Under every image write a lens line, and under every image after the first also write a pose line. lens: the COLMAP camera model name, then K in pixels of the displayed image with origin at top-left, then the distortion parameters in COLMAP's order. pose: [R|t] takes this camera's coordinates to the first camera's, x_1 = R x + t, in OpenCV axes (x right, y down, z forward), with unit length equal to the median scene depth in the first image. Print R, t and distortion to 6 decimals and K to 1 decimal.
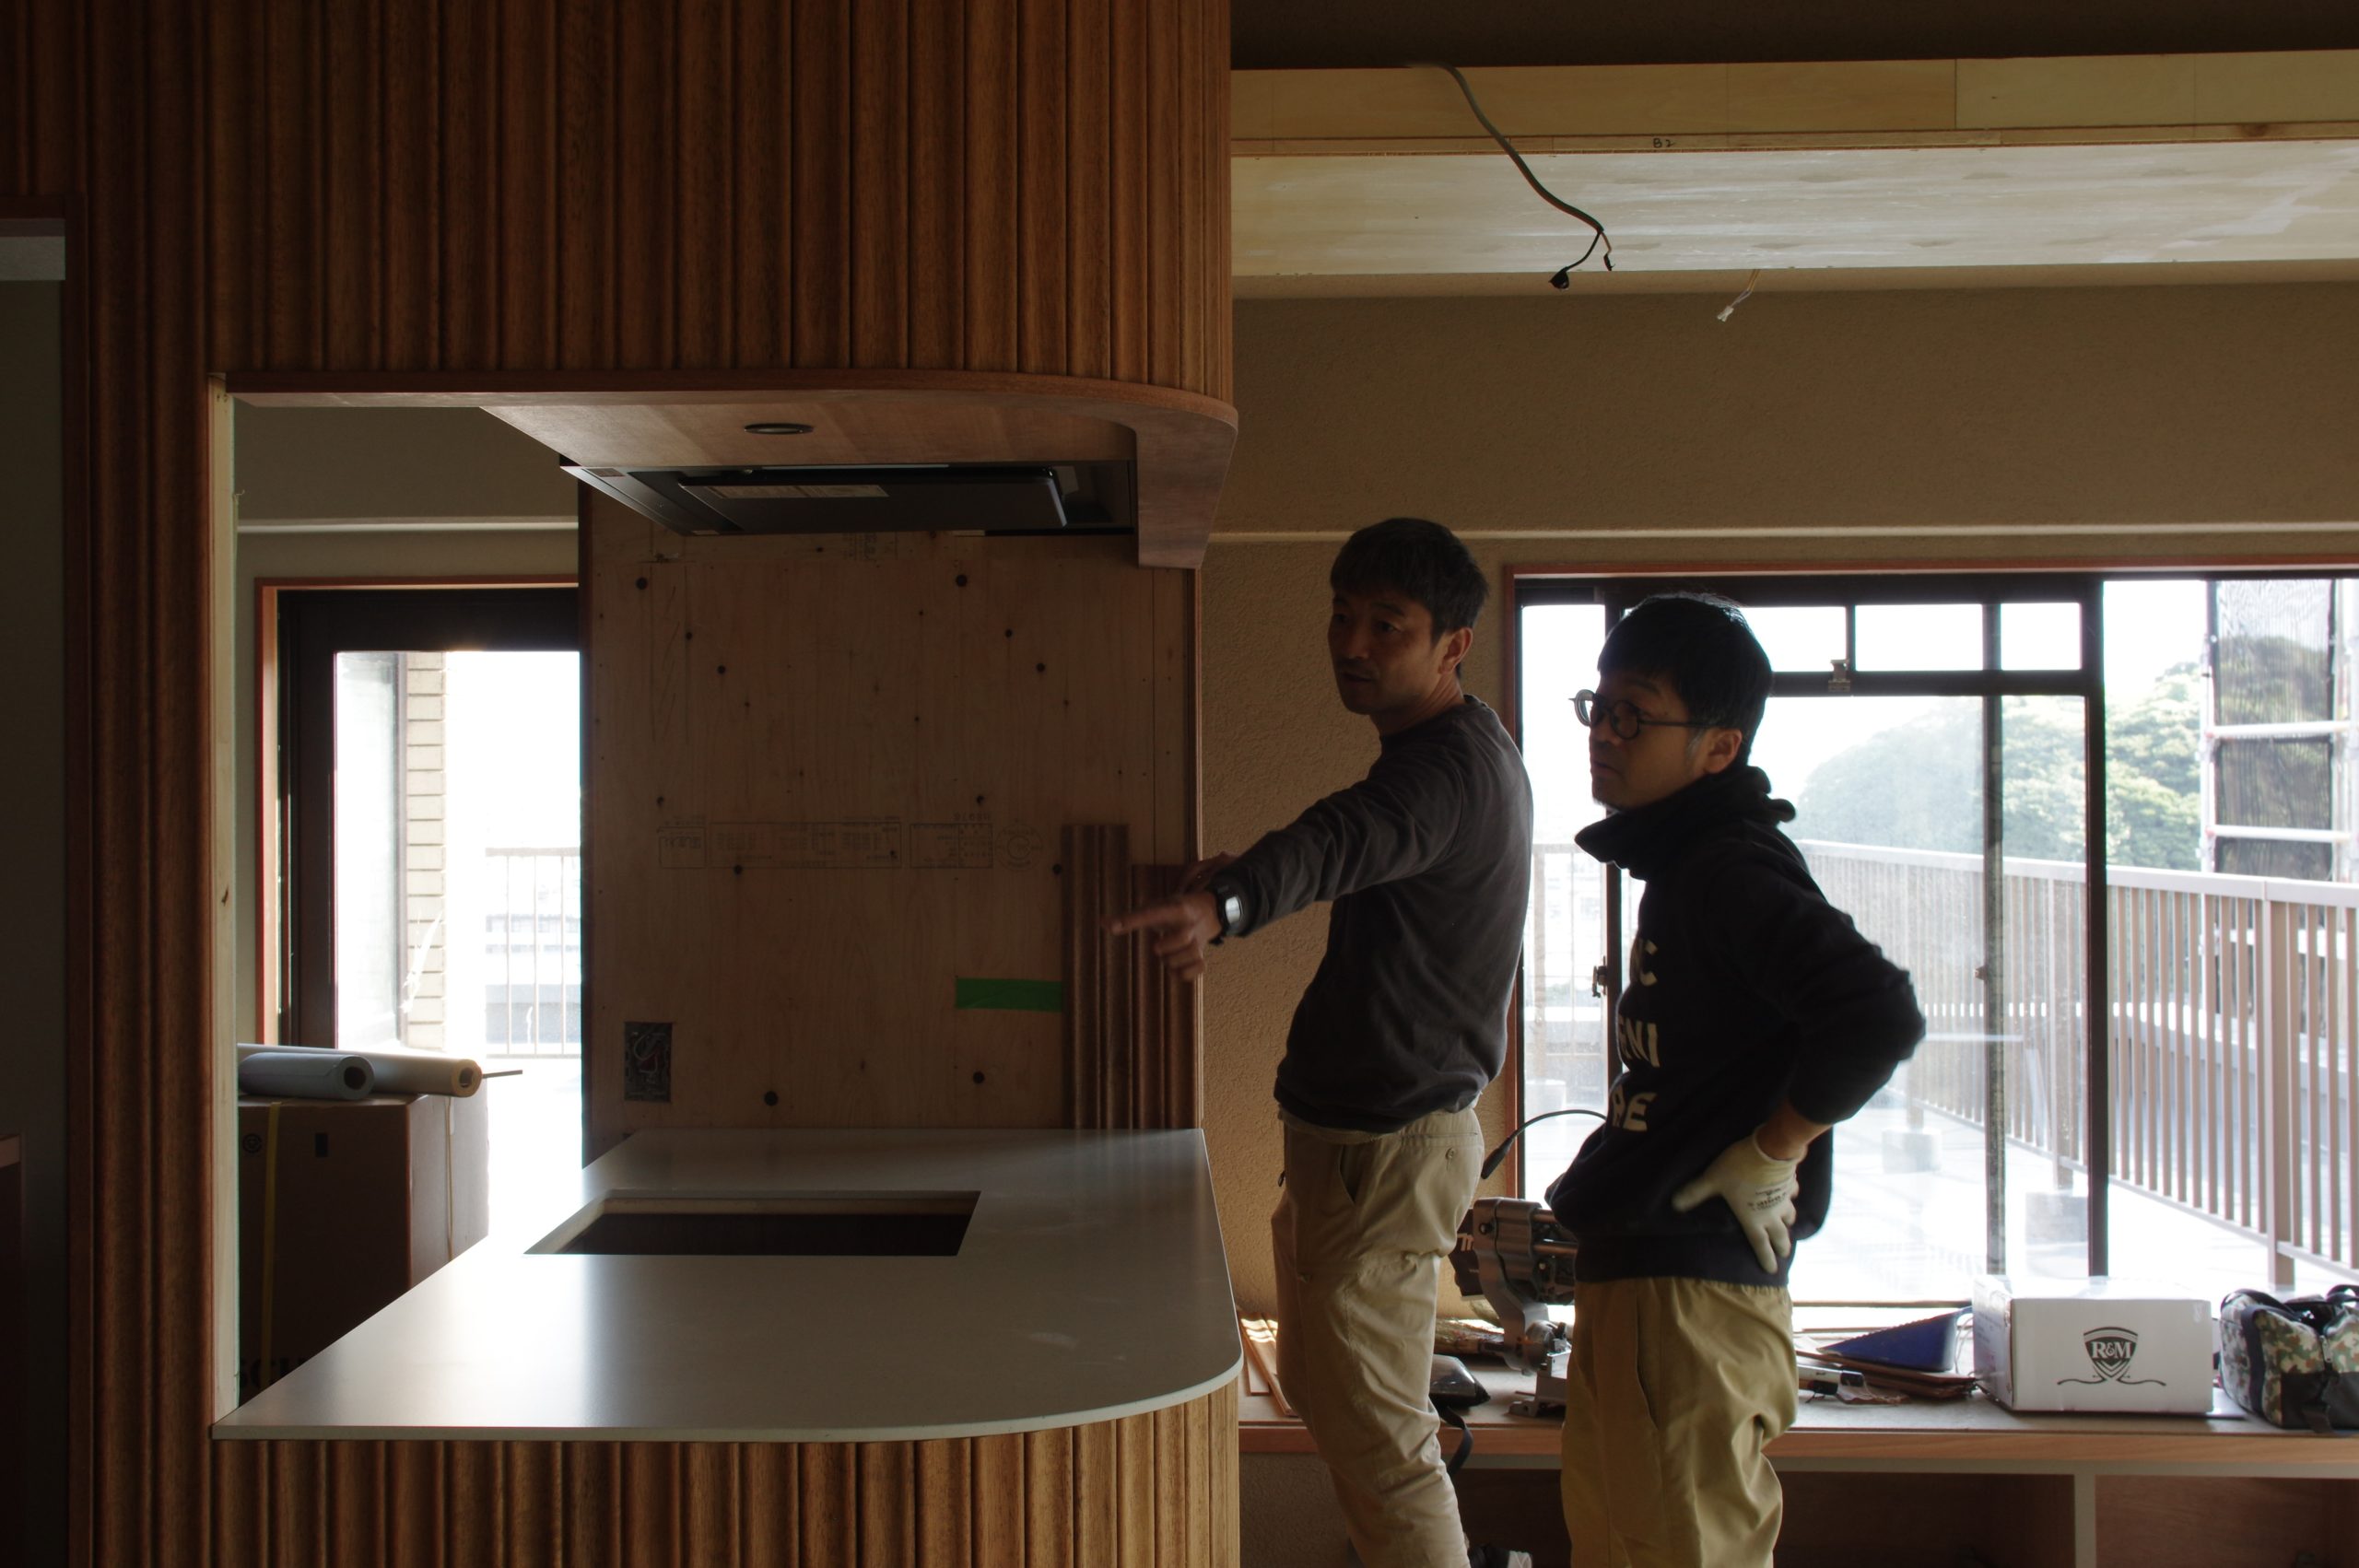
lens RADIAL K [[3048.0, 0, 1179.5], [0, 3048.0, 784.0], [0, 0, 1]] dist [-0.002842, 0.035389]
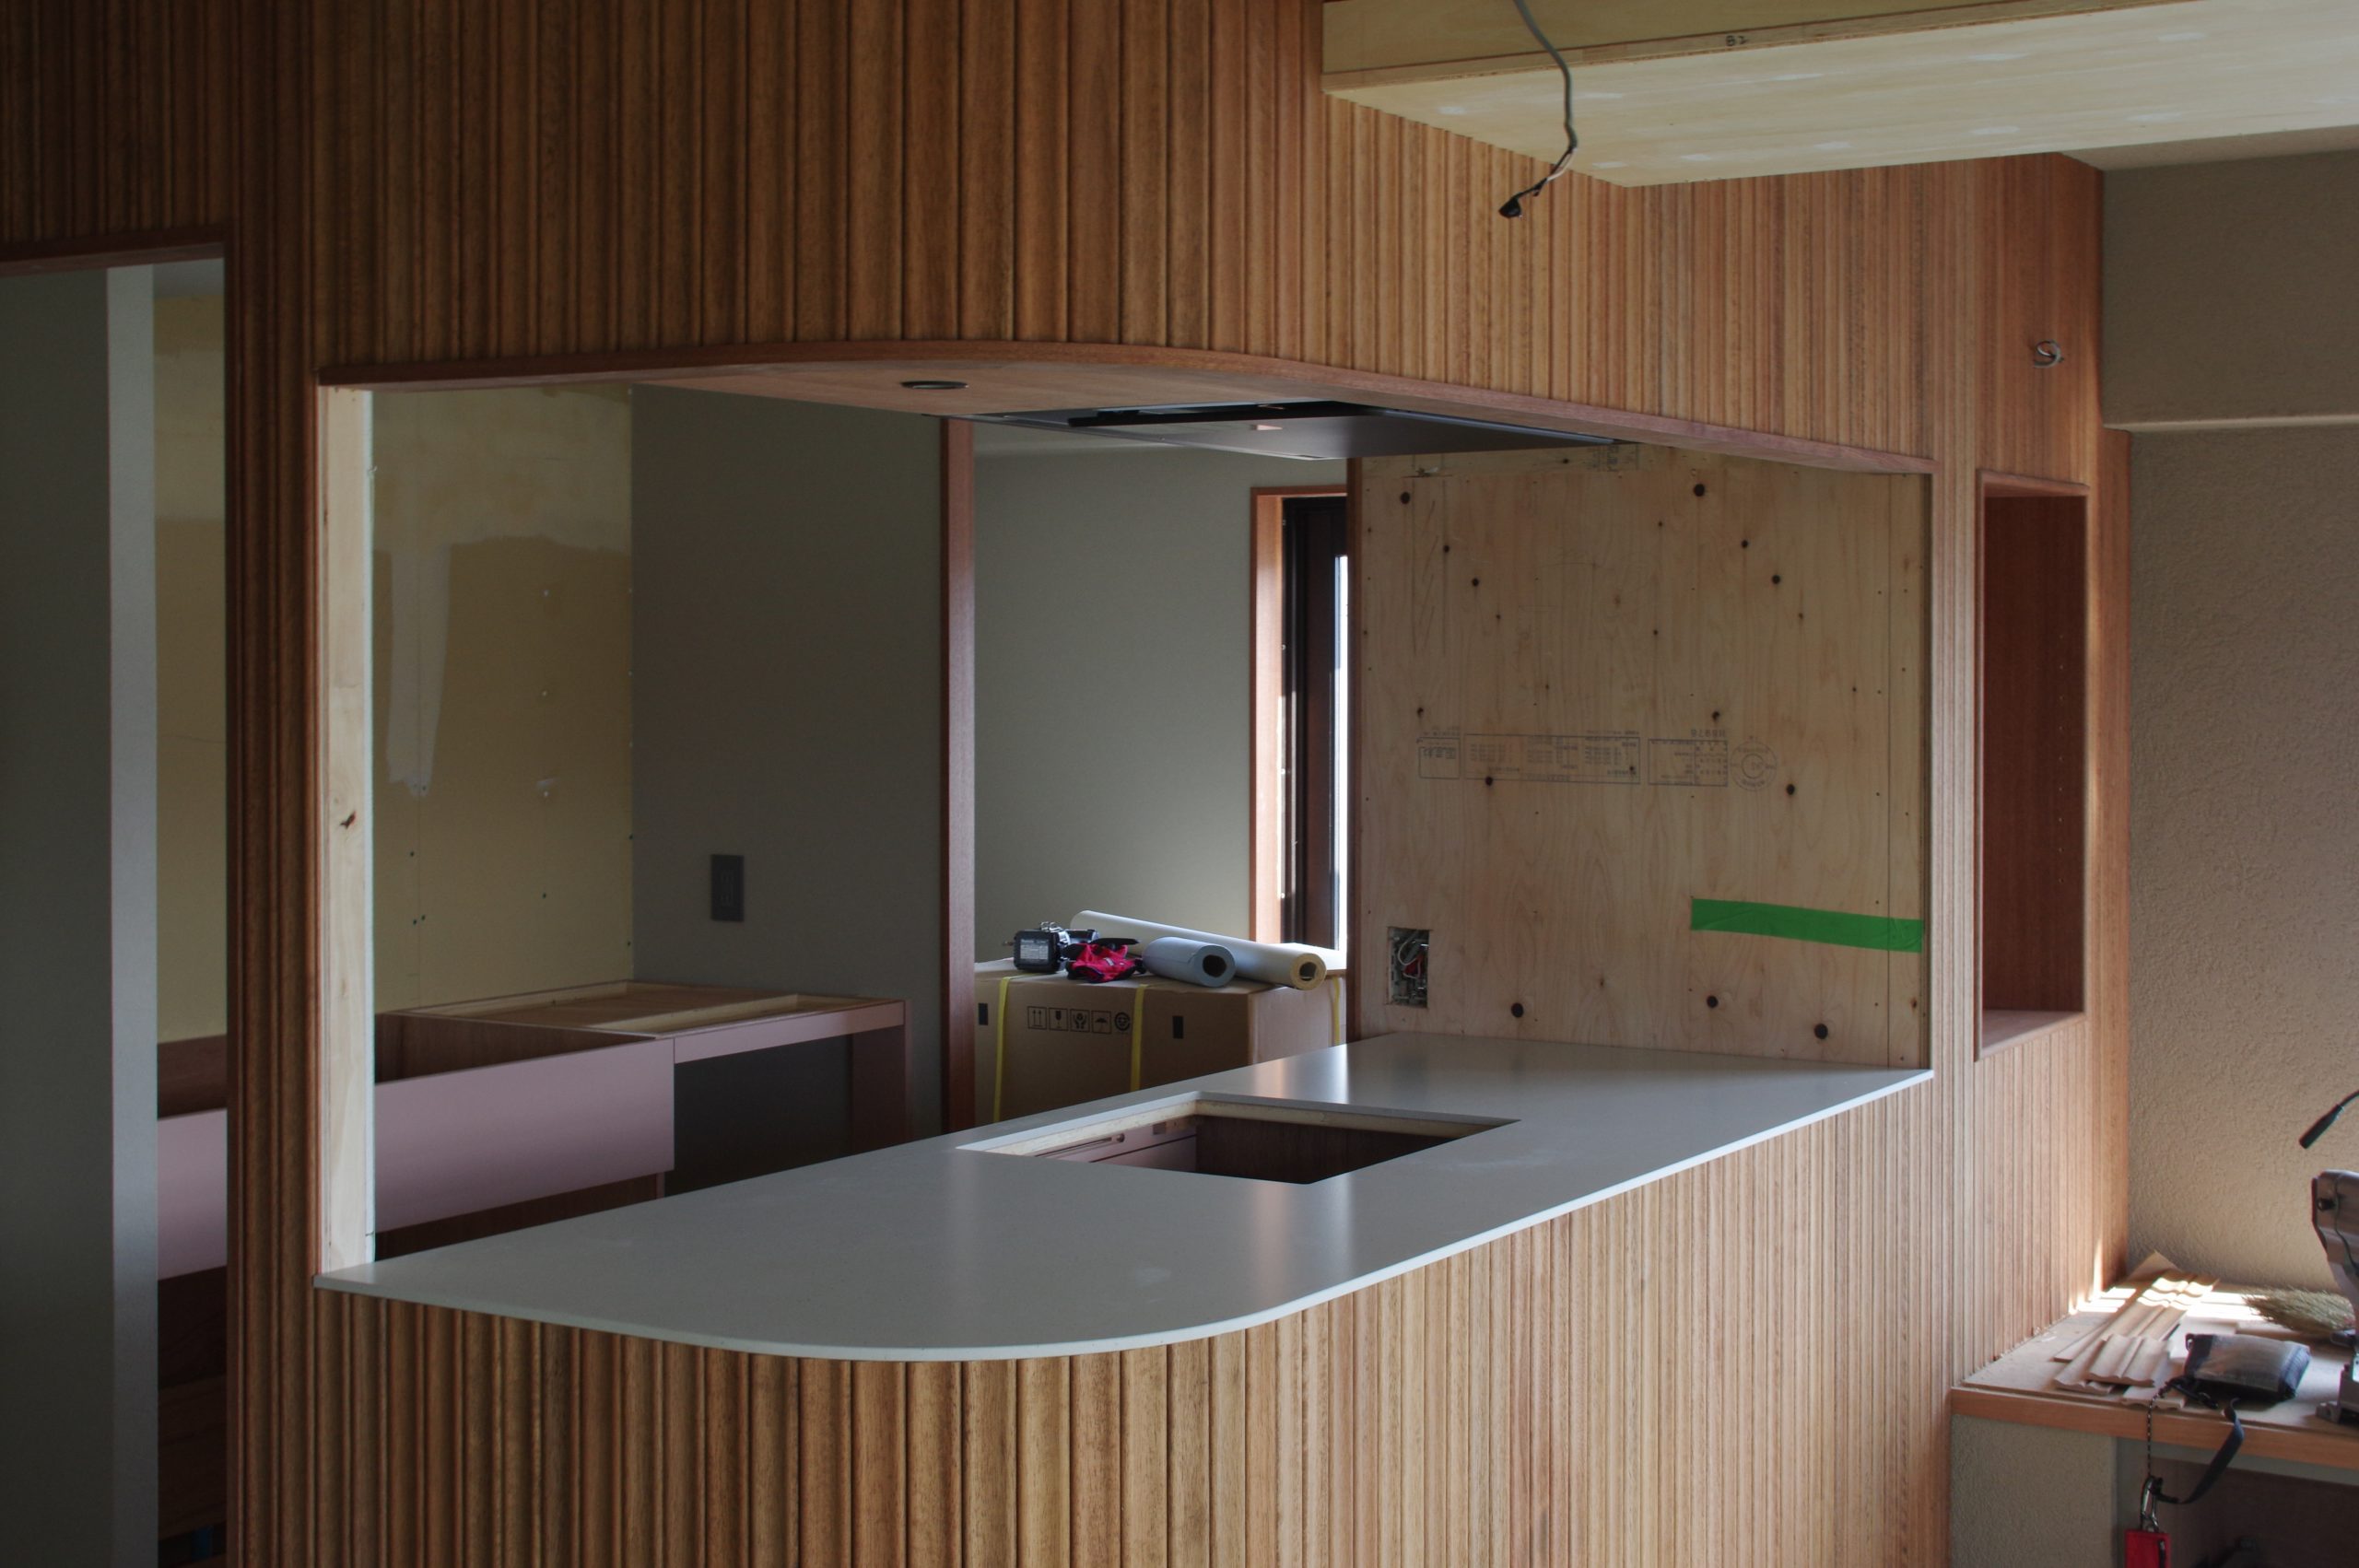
lens RADIAL K [[3074.4, 0, 1177.9], [0, 3074.4, 703.9], [0, 0, 1]] dist [-0.000132, 0.020318]
pose [[0.883557, 0.014248, -0.468107, 0.522042], [-0.007291, 0.999834, 0.016672, -0.029628], [0.468267, -0.011318, 0.883514, 0.121328]]
